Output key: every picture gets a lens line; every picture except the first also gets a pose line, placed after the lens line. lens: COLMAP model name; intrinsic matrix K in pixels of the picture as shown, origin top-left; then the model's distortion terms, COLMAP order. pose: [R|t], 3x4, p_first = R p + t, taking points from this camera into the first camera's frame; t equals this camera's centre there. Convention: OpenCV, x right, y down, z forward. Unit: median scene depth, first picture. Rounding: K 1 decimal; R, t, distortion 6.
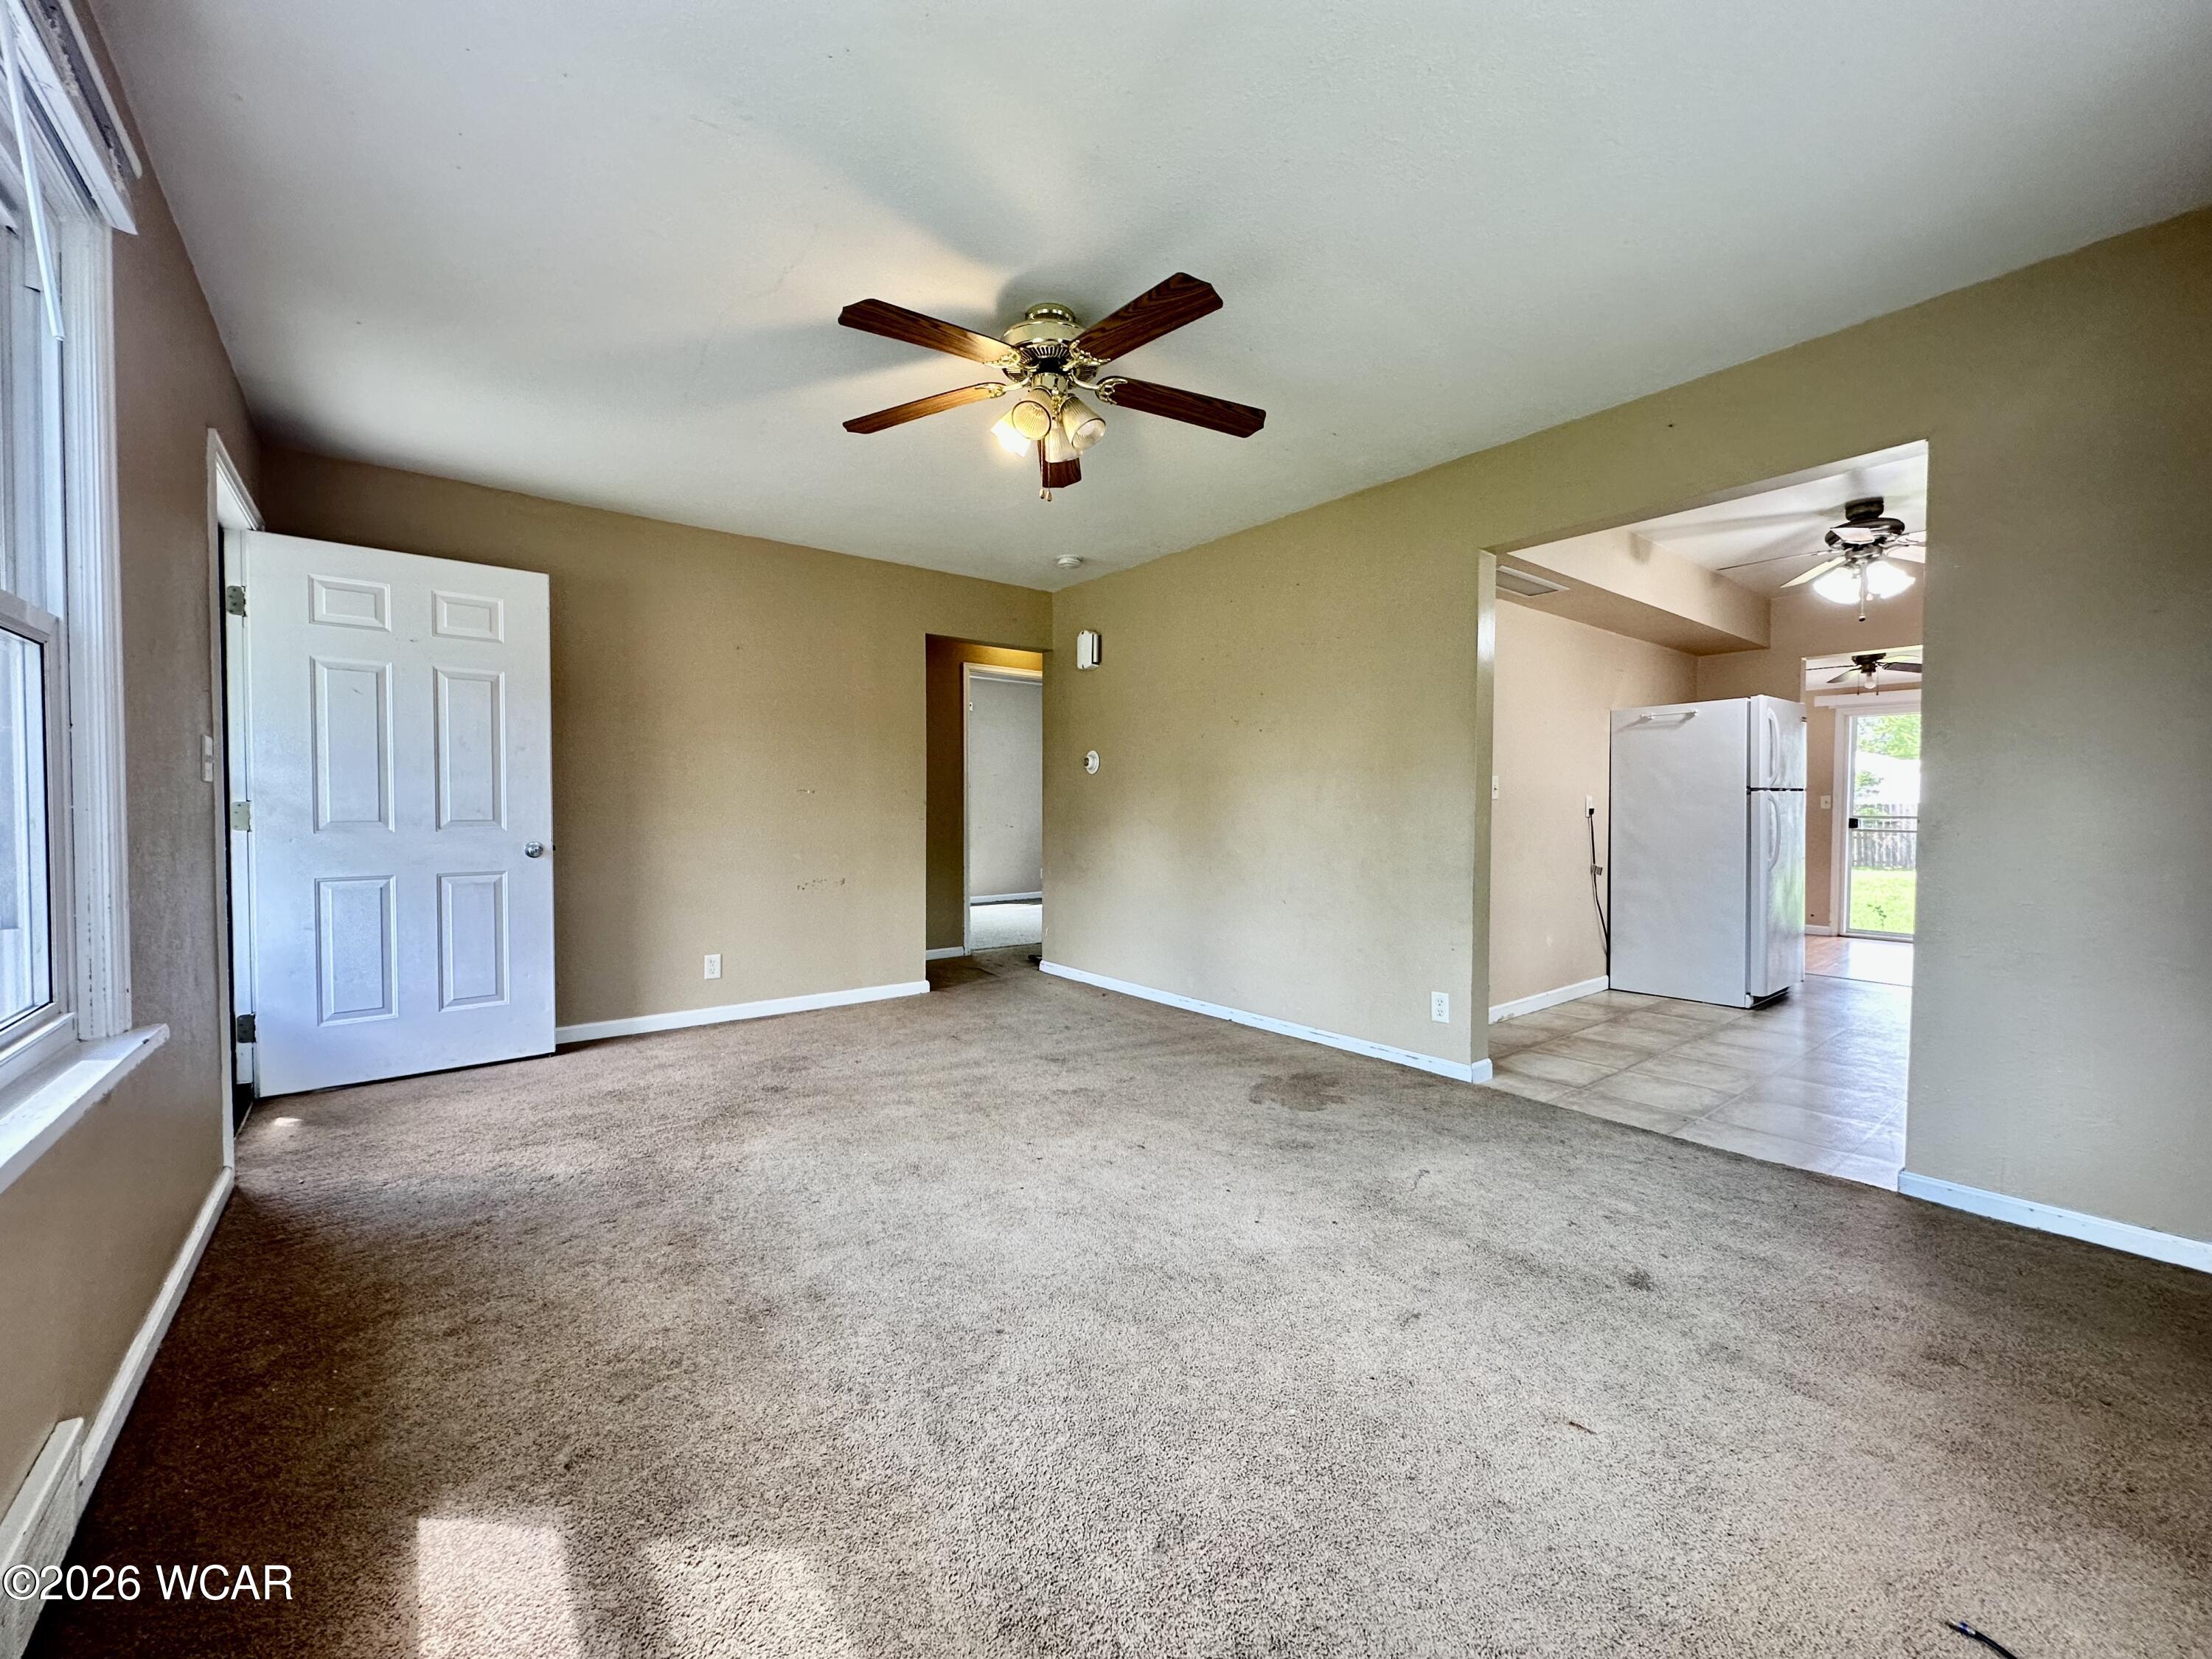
lens RADIAL K [[875.9, 0, 1108.6], [0, 875.9, 831.8], [0, 0, 1]] dist [-0.001378, 0.000062]
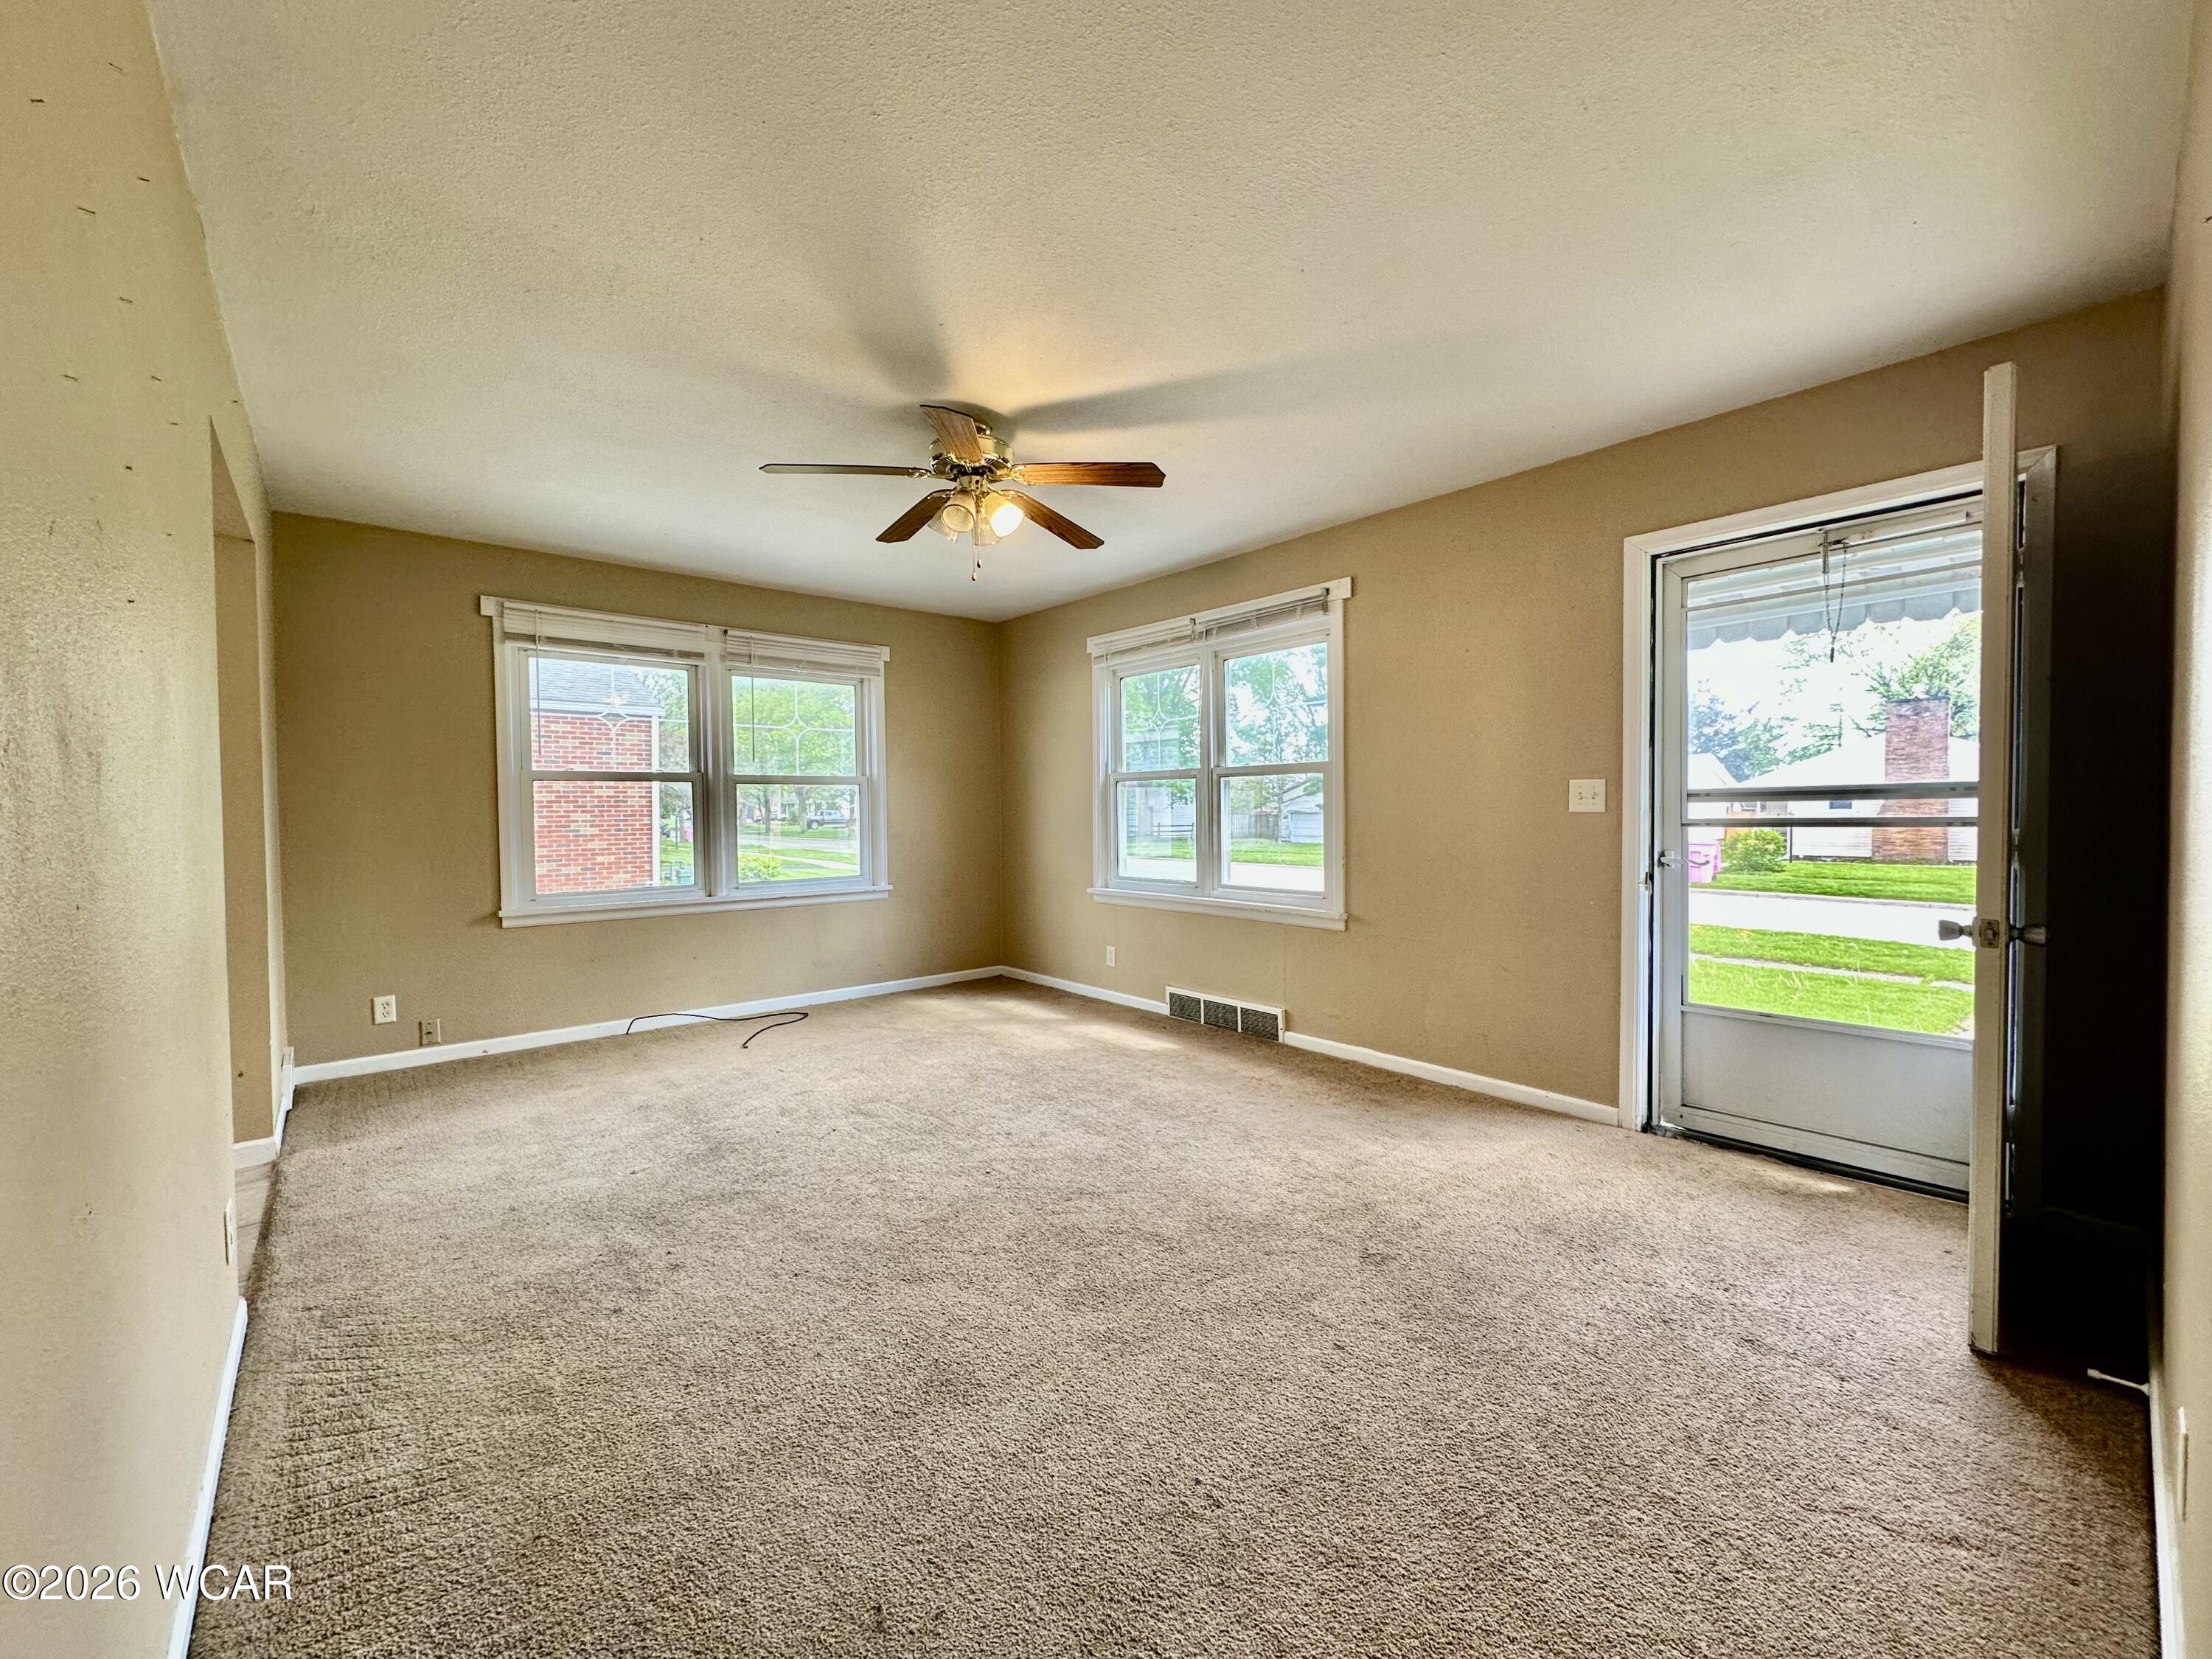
lens RADIAL K [[883.6, 0, 1098.0], [0, 883.6, 829.4], [0, 0, 1]] dist [-0.000967, -0.000009]
pose [[-0.999245, 0.005231, -0.038489, -0.133025], [0.003363, 0.998820, 0.048458, -0.068442], [0.038697, 0.048292, -0.998083, 1.563485]]
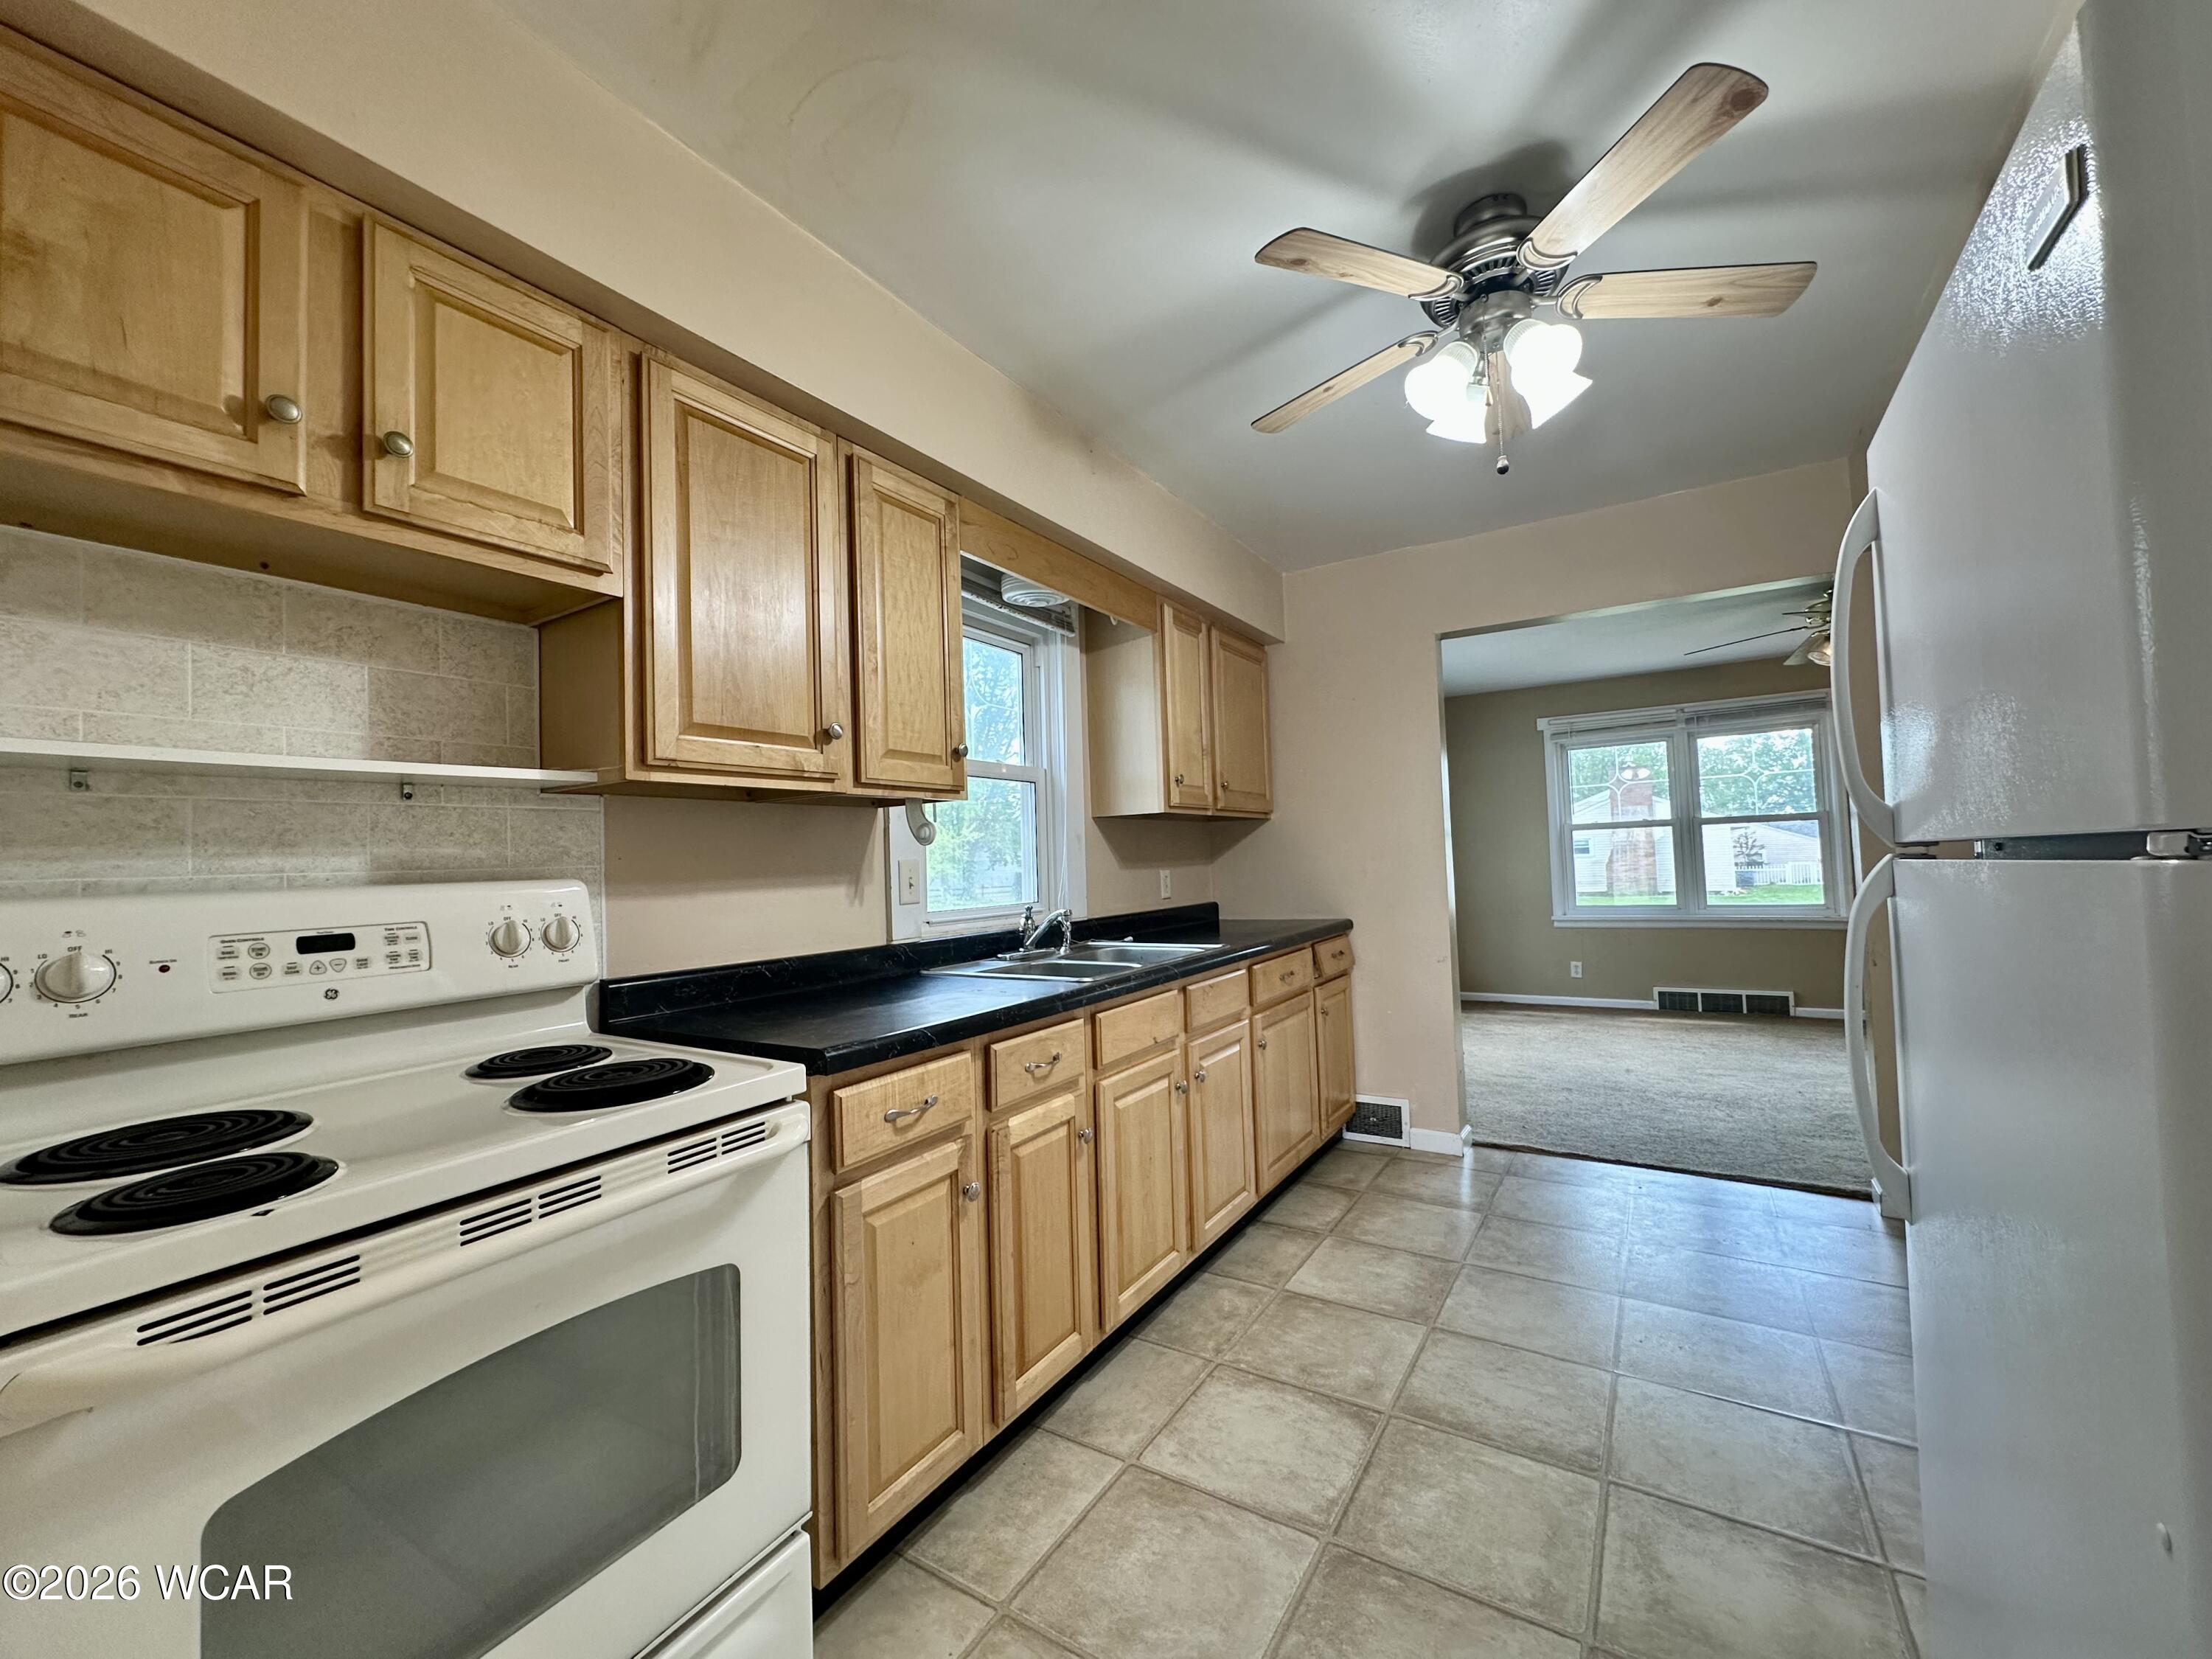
lens RADIAL K [[875.9, 0, 1108.6], [0, 875.9, 831.8], [0, 0, 1]] dist [-0.001378, 0.000062]
pose [[-0.945426, 0.018278, -0.325323, 1.356685], [0.022129, 0.999722, -0.008140, -0.075191], [0.325083, -0.014895, -0.945568, 1.529581]]
